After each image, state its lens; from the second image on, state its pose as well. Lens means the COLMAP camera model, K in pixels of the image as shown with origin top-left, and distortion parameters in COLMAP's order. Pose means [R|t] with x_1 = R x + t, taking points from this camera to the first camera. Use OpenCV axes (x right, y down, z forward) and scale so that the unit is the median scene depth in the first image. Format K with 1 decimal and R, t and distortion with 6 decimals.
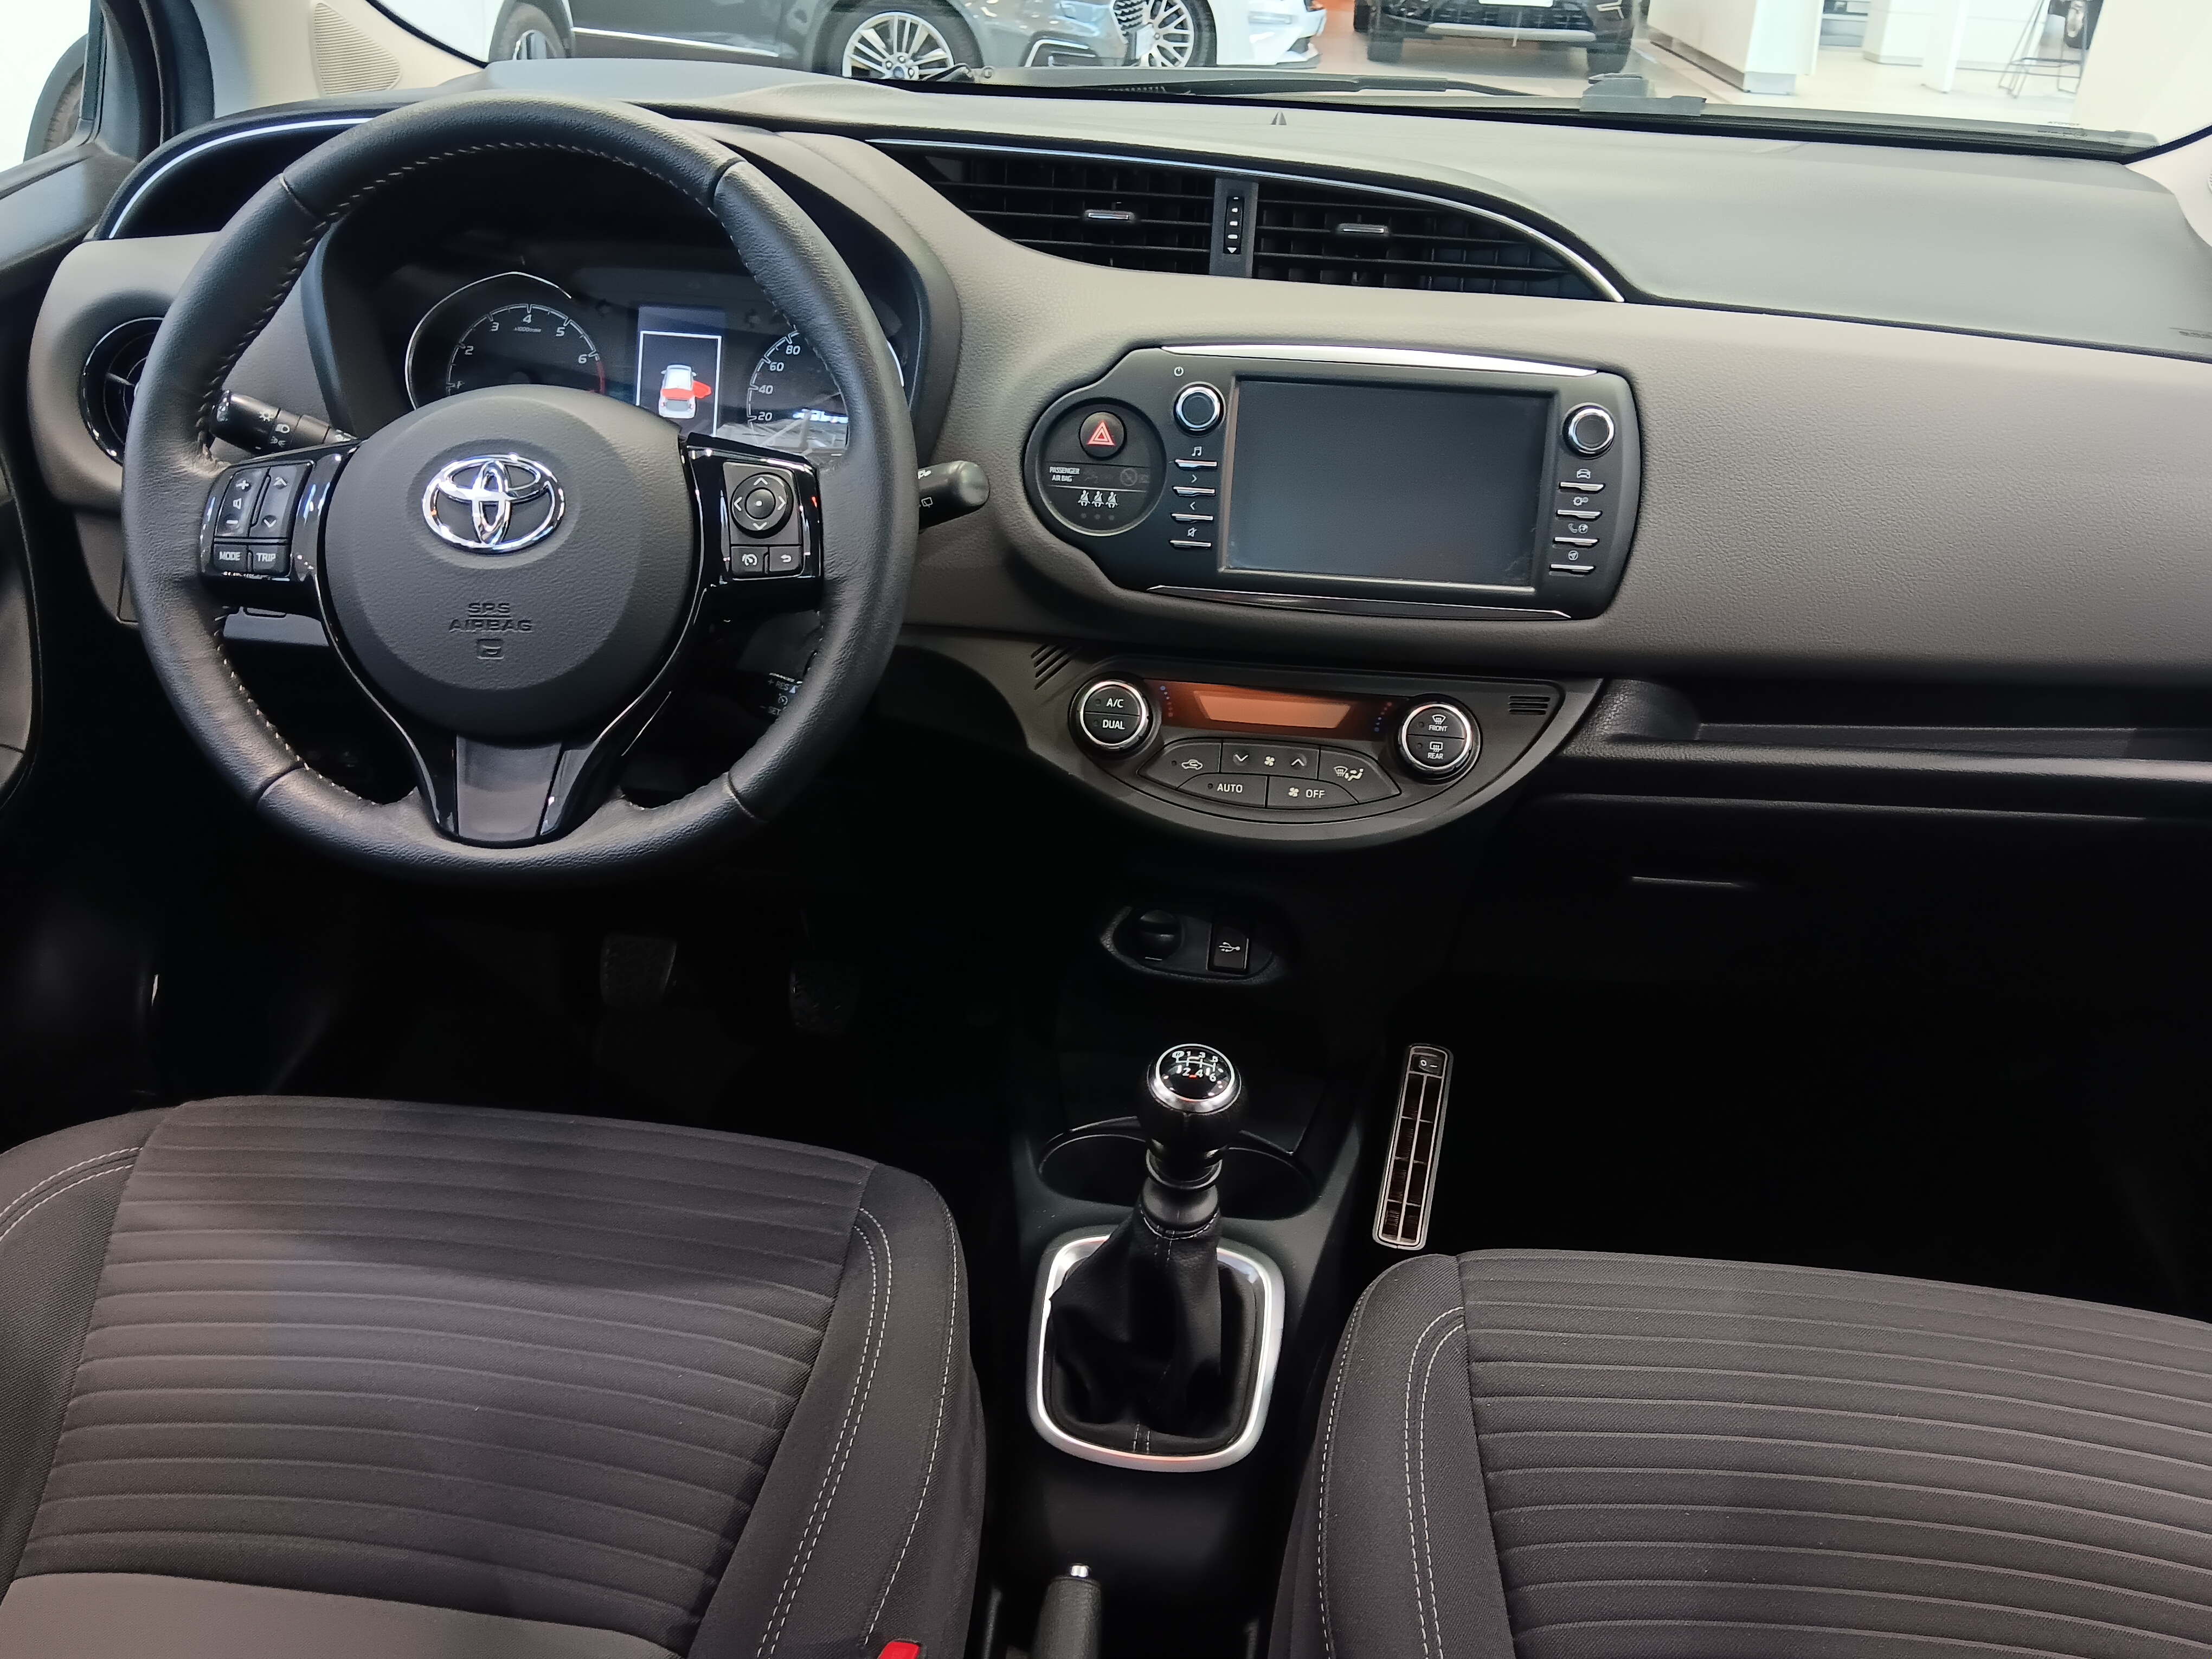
lens RADIAL K [[1954.1, 0, 1106.0], [0, 1954.1, 829.5], [0, 0, 1]] dist [0.213319, -0.542291]
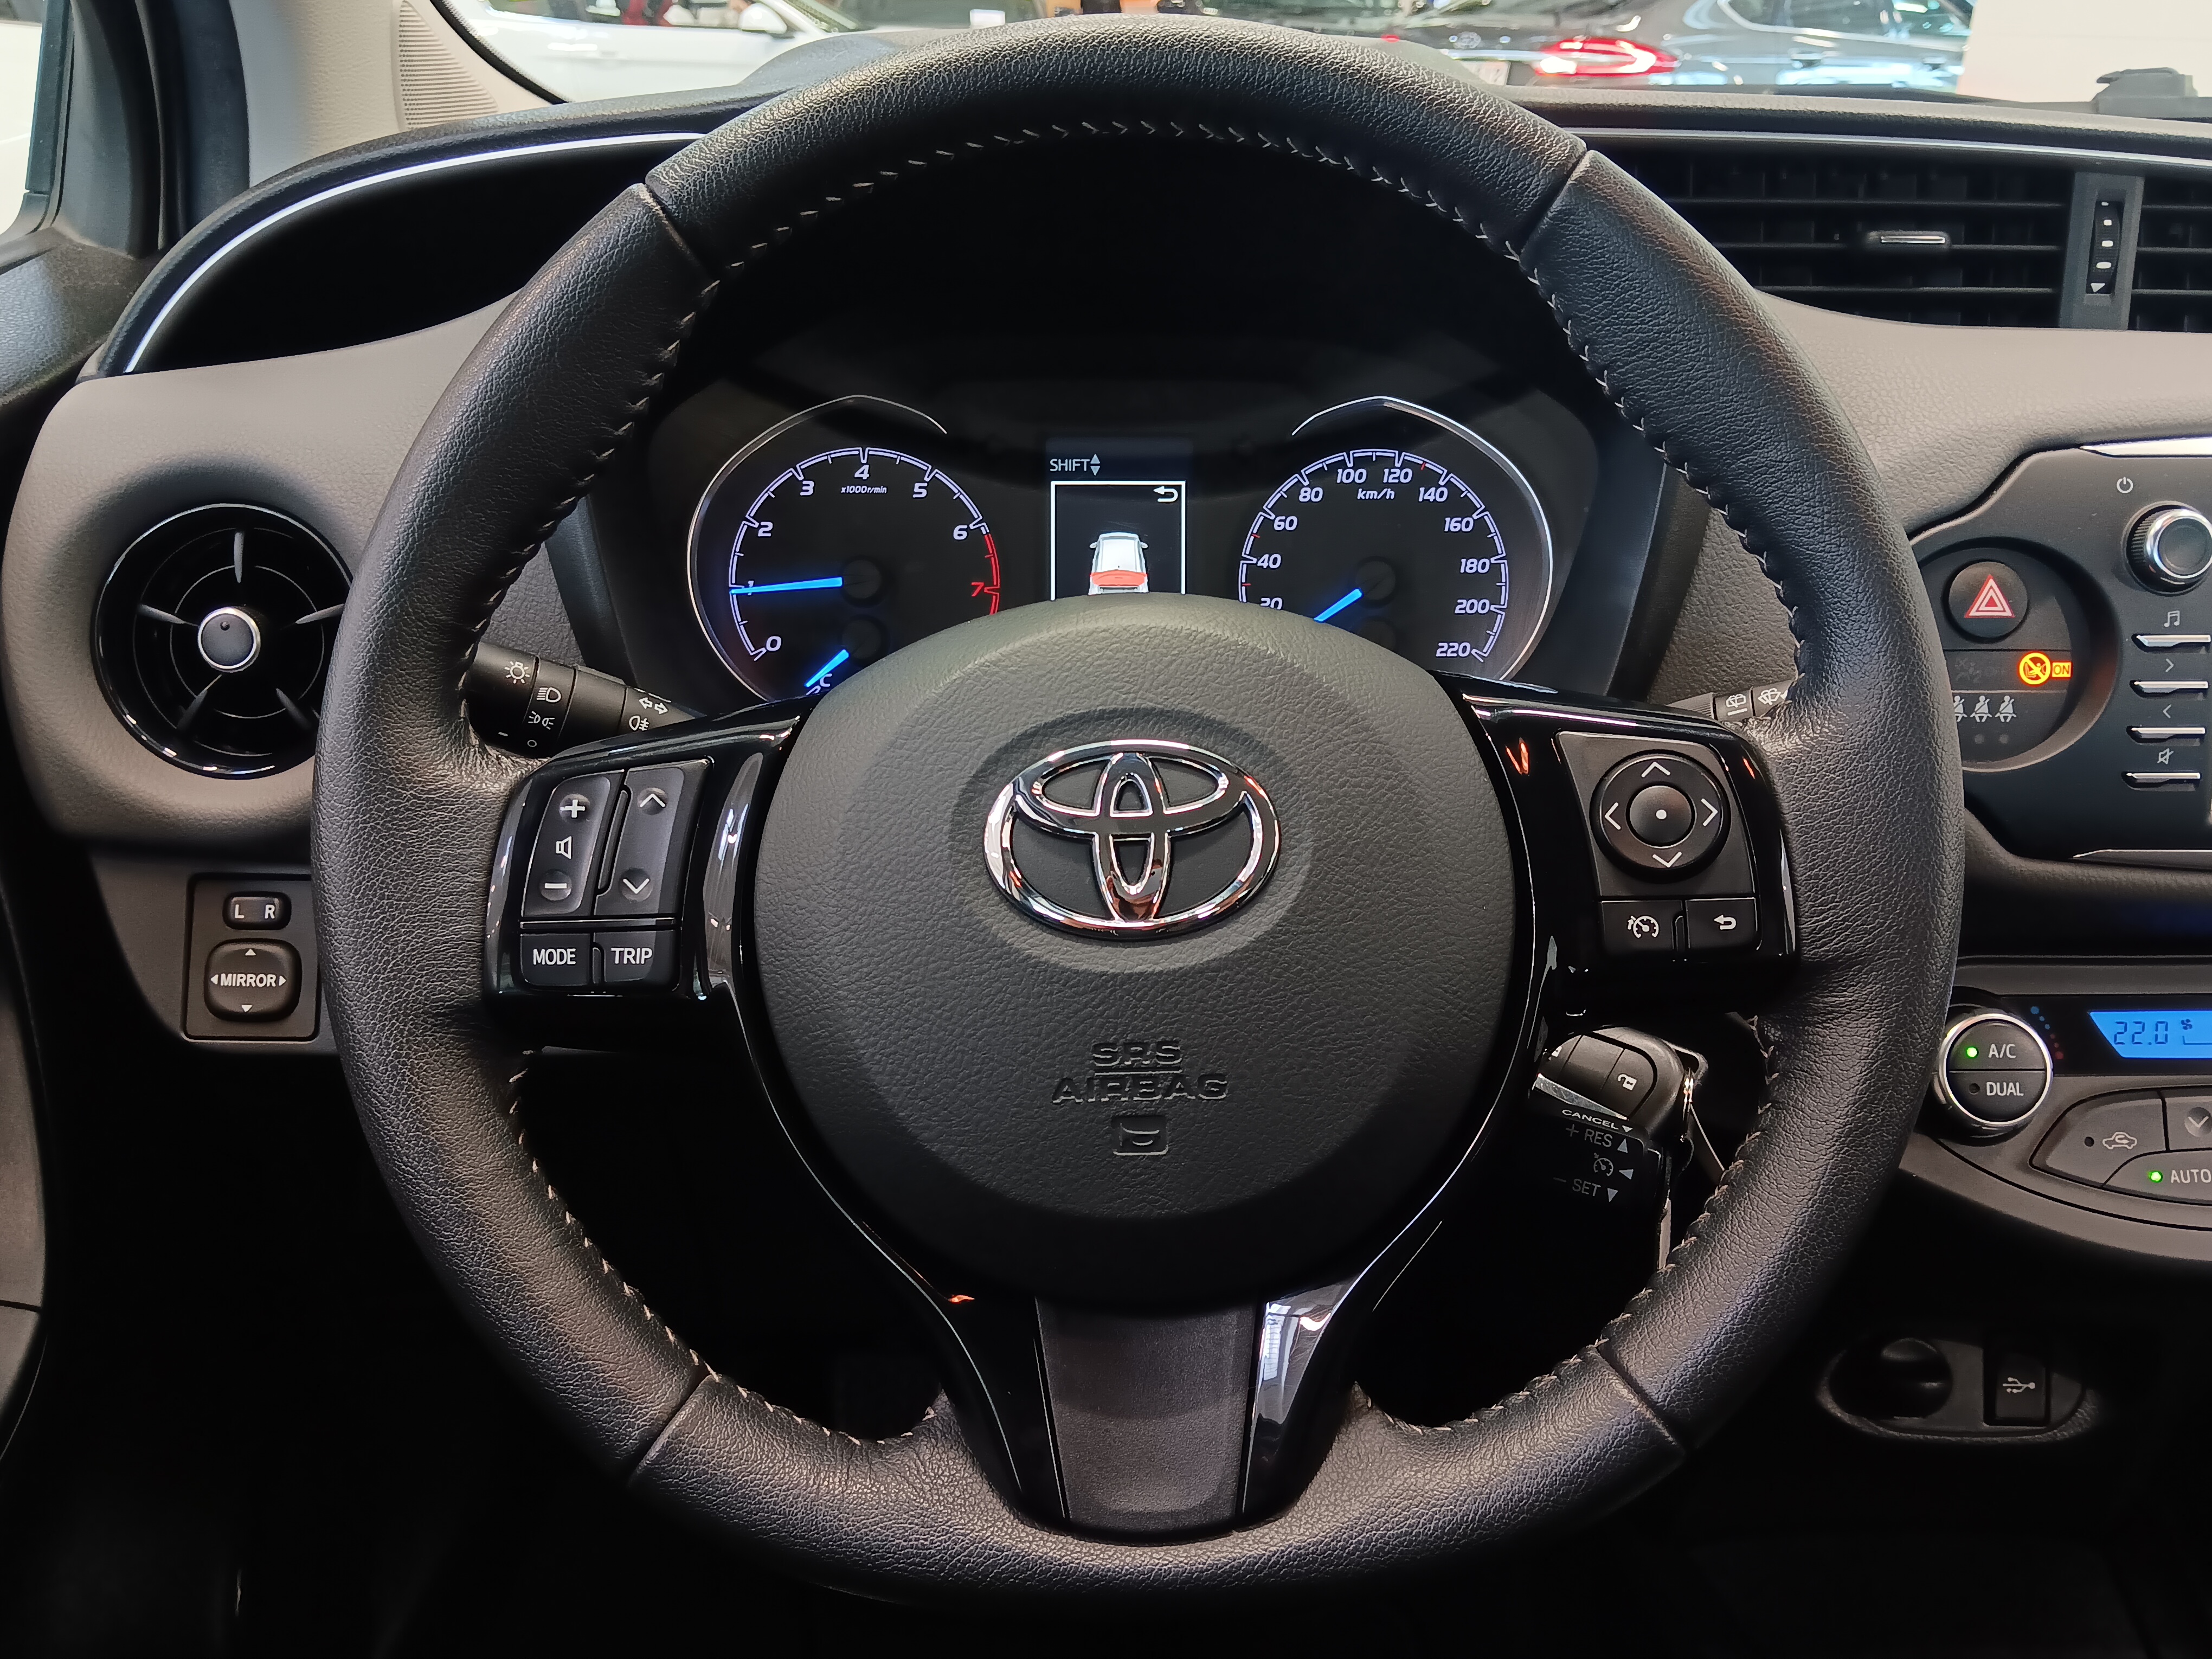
lens RADIAL K [[1921.7, 0, 1110.8], [0, 1921.7, 842.1], [0, 0, 1]] dist [0.045662, -0.111677]
pose [[0.992050, -0.077767, 0.098937, -0.313243], [0.082930, 0.995341, -0.049189, -0.122067], [-0.094650, 0.057003, 0.993877, 0.463008]]
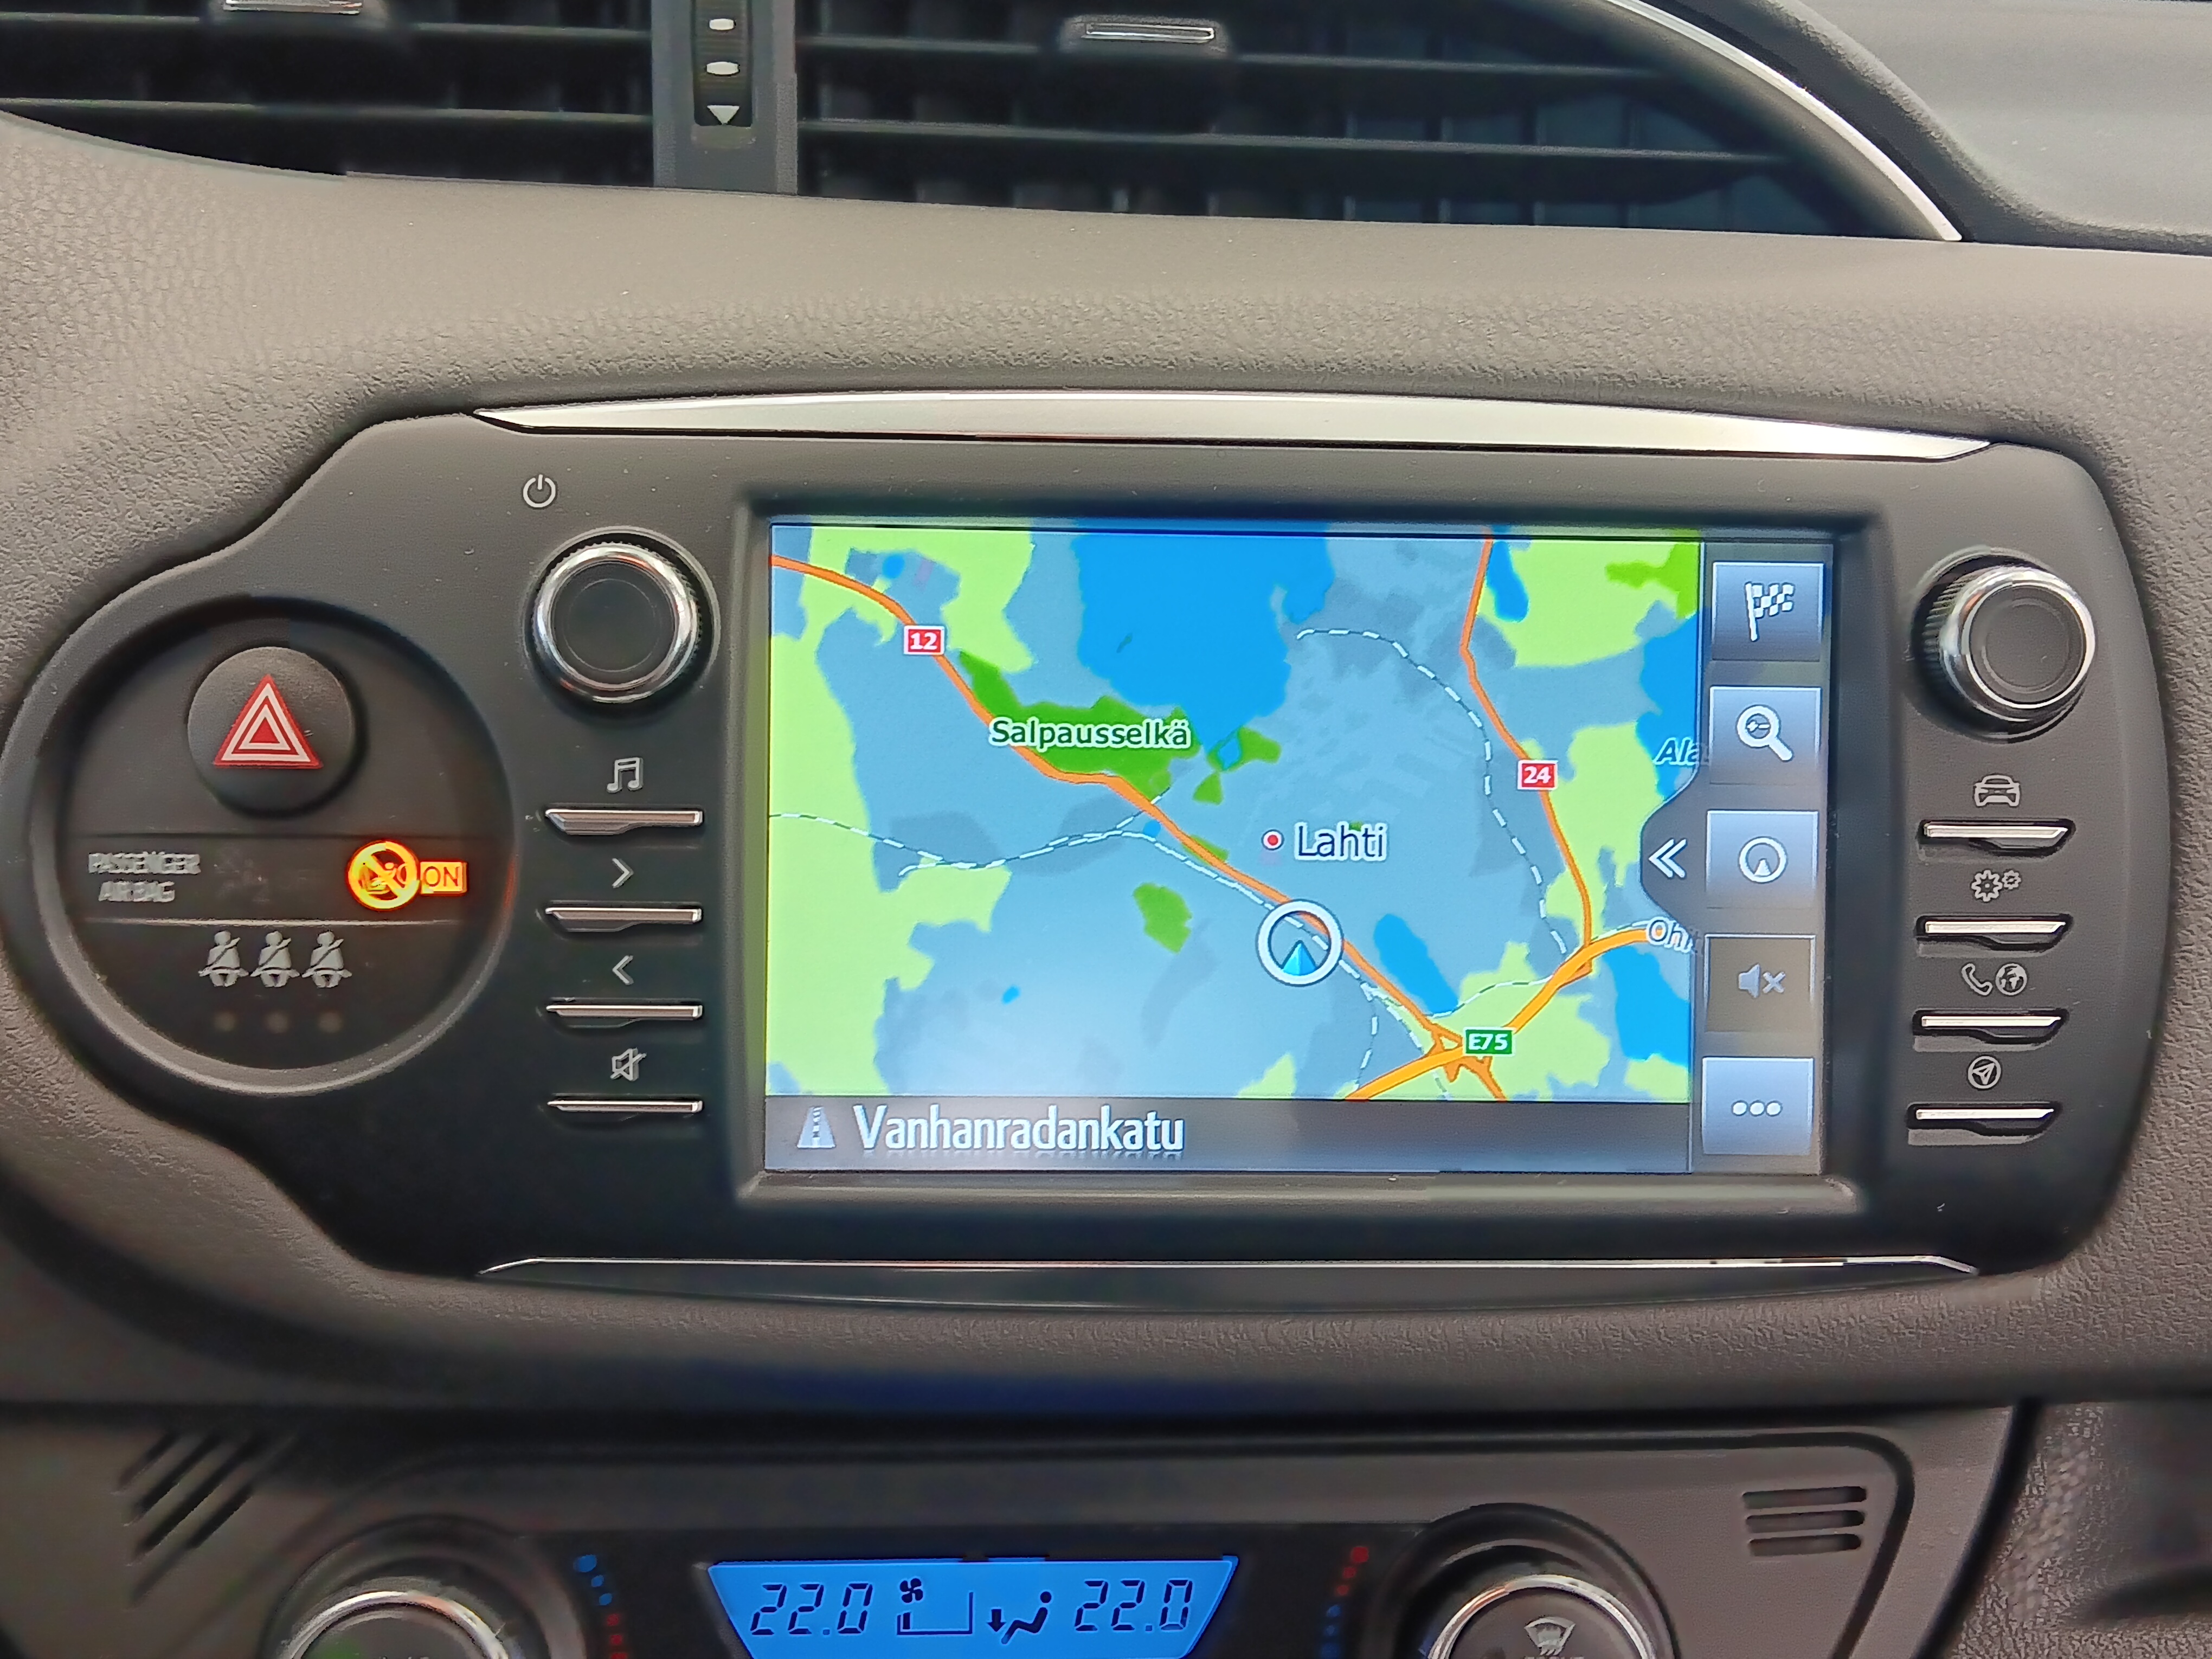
lens RADIAL K [[2528.1, 0, 1130.0], [0, 2528.1, 831.7], [0, 0, 1]] dist [0.136562, -0.467874]
pose [[0.986603, -0.058574, 0.152262, 0.059760], [0.075935, 0.990934, -0.110827, -0.136625], [-0.144390, 0.120905, 0.982107, 0.632145]]
